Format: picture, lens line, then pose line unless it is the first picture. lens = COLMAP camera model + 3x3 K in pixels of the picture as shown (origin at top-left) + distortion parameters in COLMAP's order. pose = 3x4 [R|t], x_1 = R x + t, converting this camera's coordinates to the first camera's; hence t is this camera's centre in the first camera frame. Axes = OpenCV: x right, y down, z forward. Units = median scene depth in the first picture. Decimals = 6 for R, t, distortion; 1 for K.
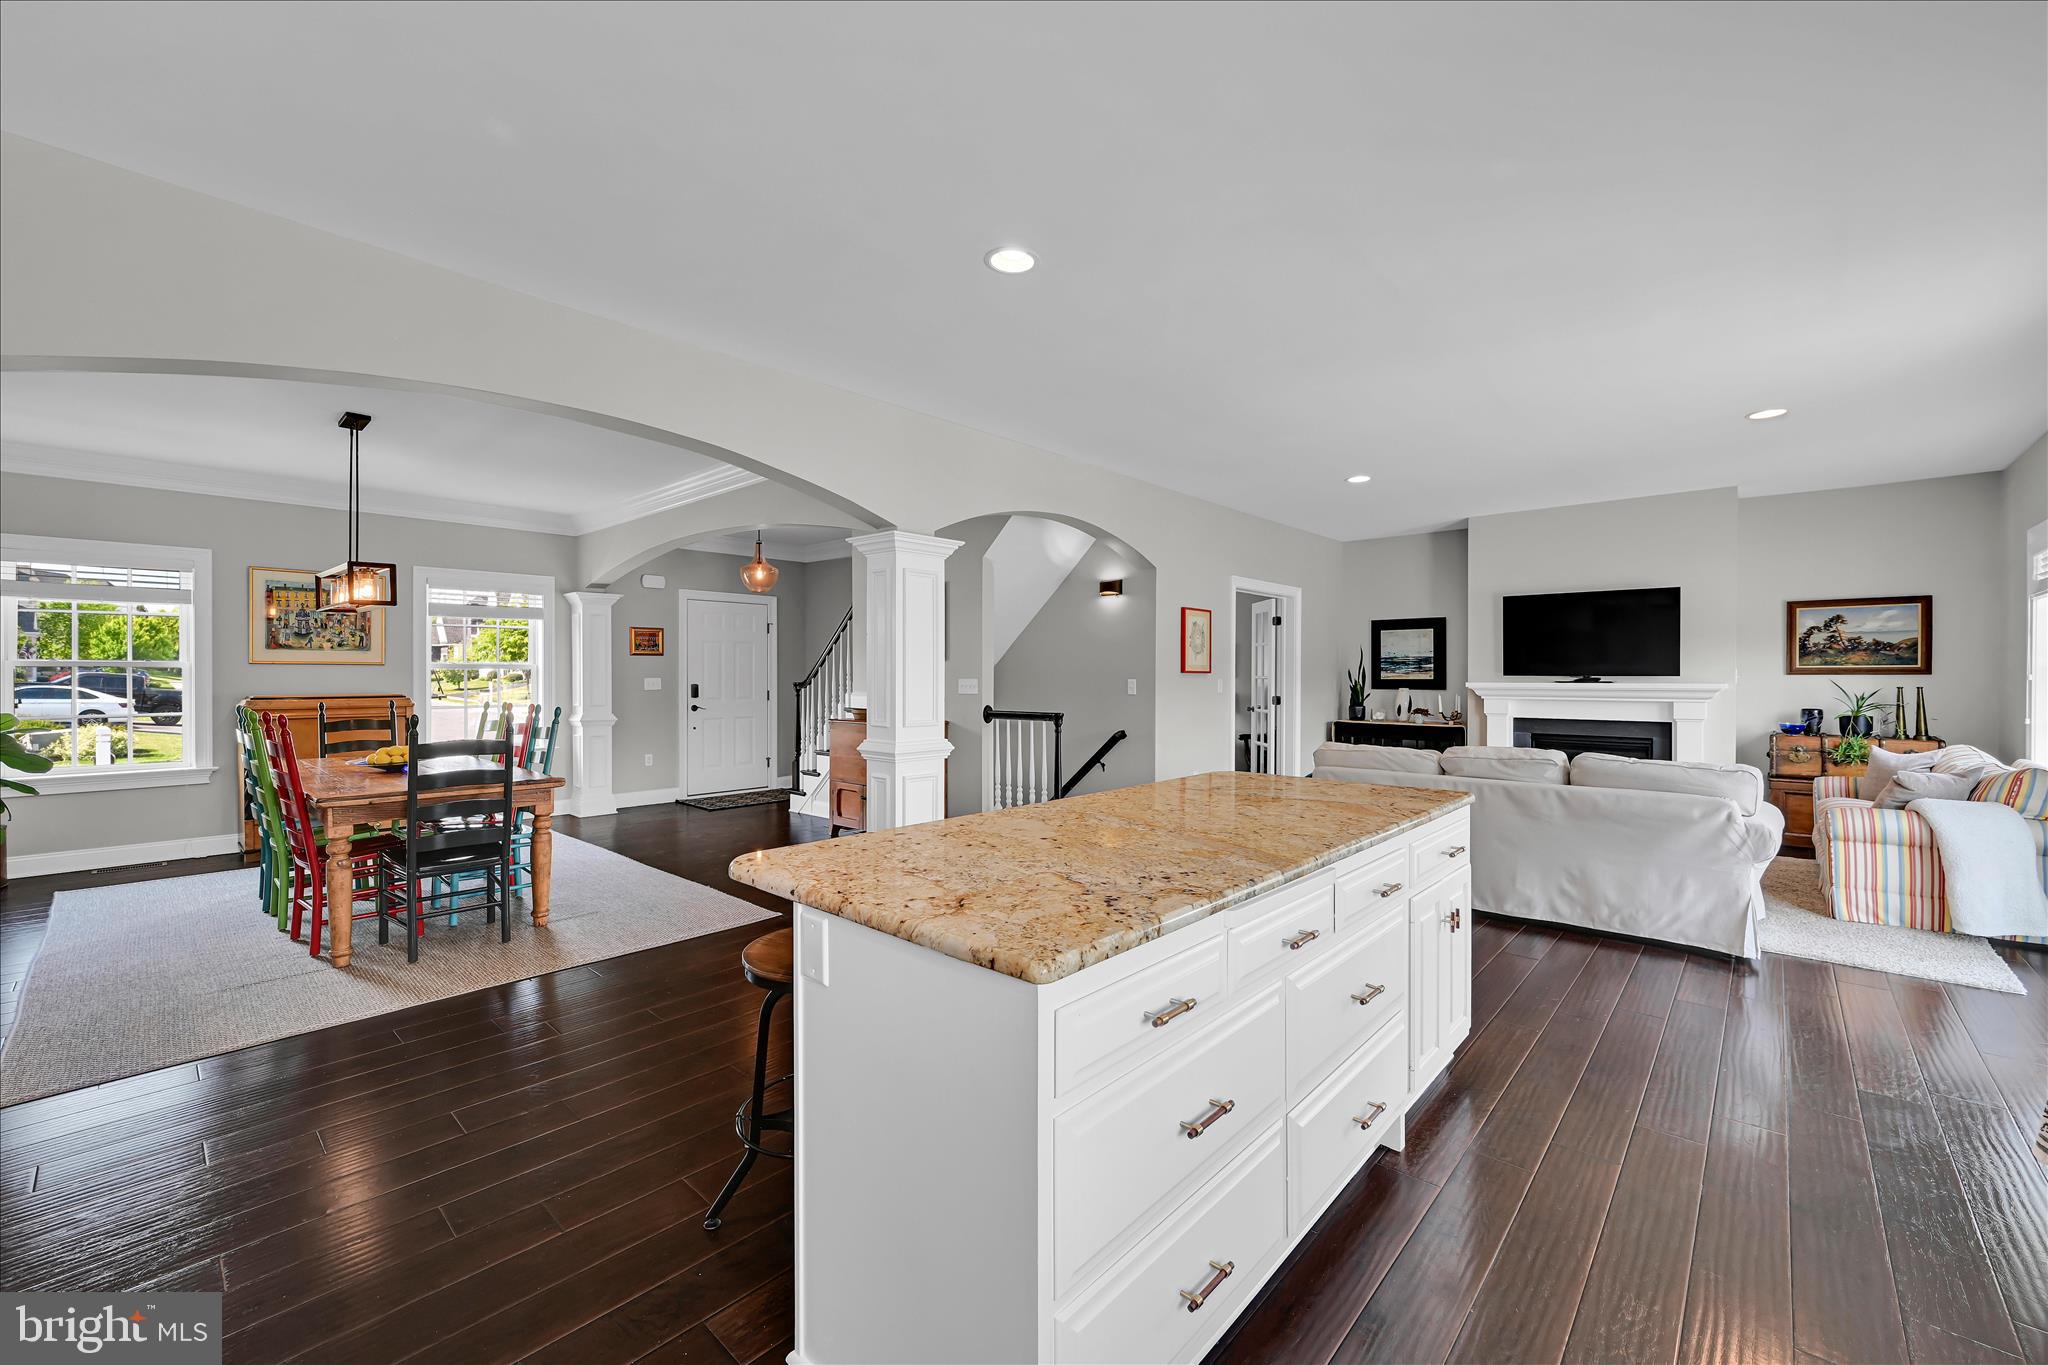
lens RADIAL K [[826.0, 0, 1012.6], [0, 826.0, 679.4], [0, 0, 1]] dist [0.000363, 0.000018]
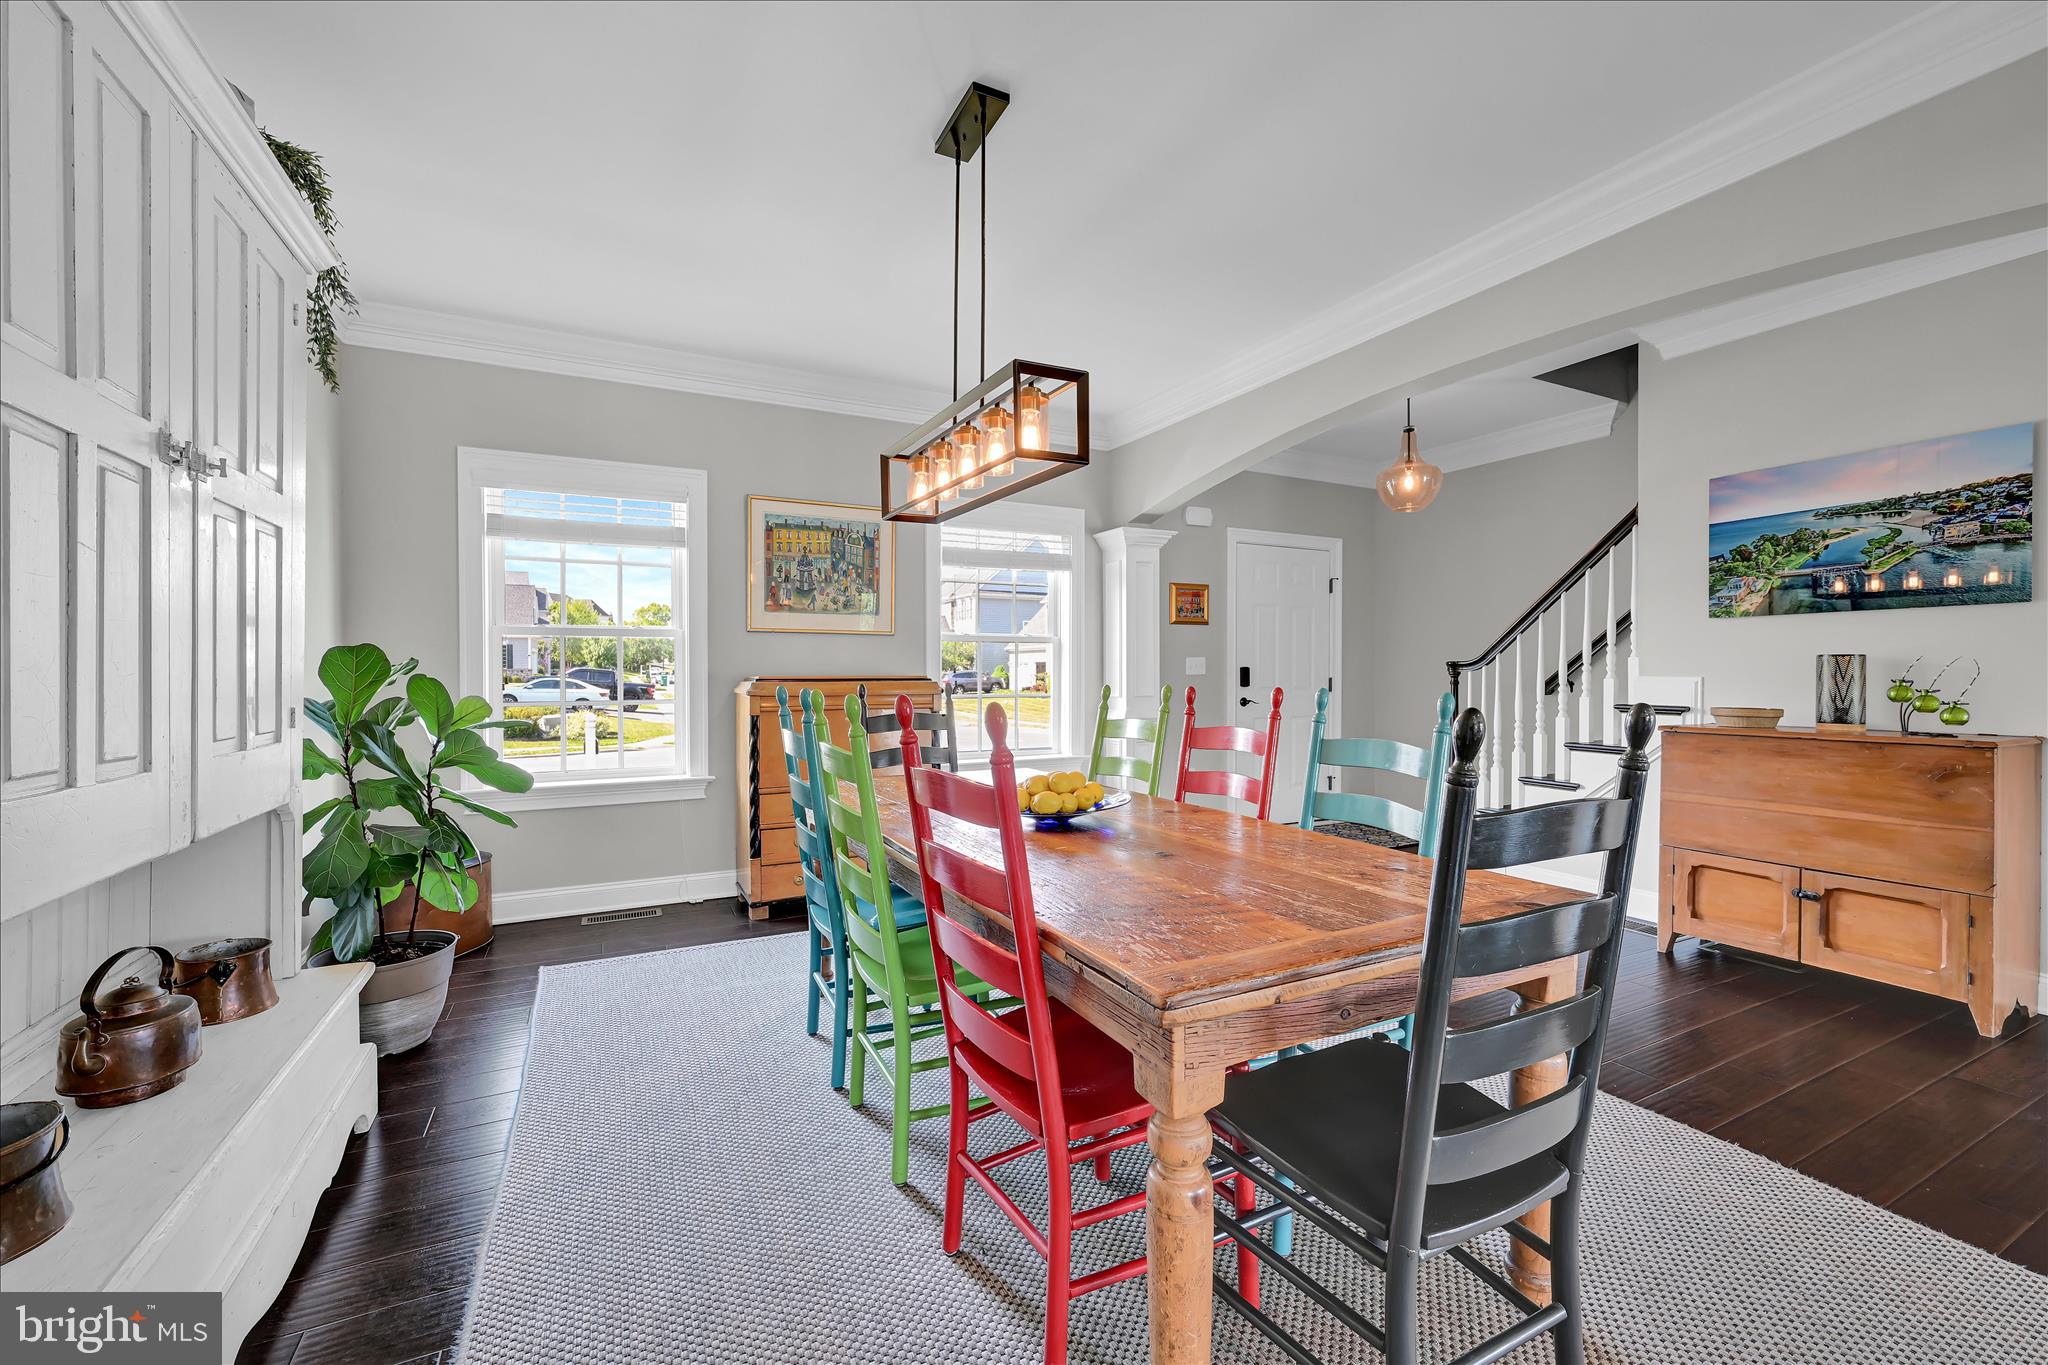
lens RADIAL K [[826.0, 0, 1016.4], [0, 826.0, 681.8], [0, 0, 1]] dist [0.000363, 0.000018]
pose [[0.937394, 0.003079, -0.348258, -0.423618], [-0.000299, 0.999968, 0.008034, 0.016974], [0.348272, -0.007427, 0.937364, 0.381647]]
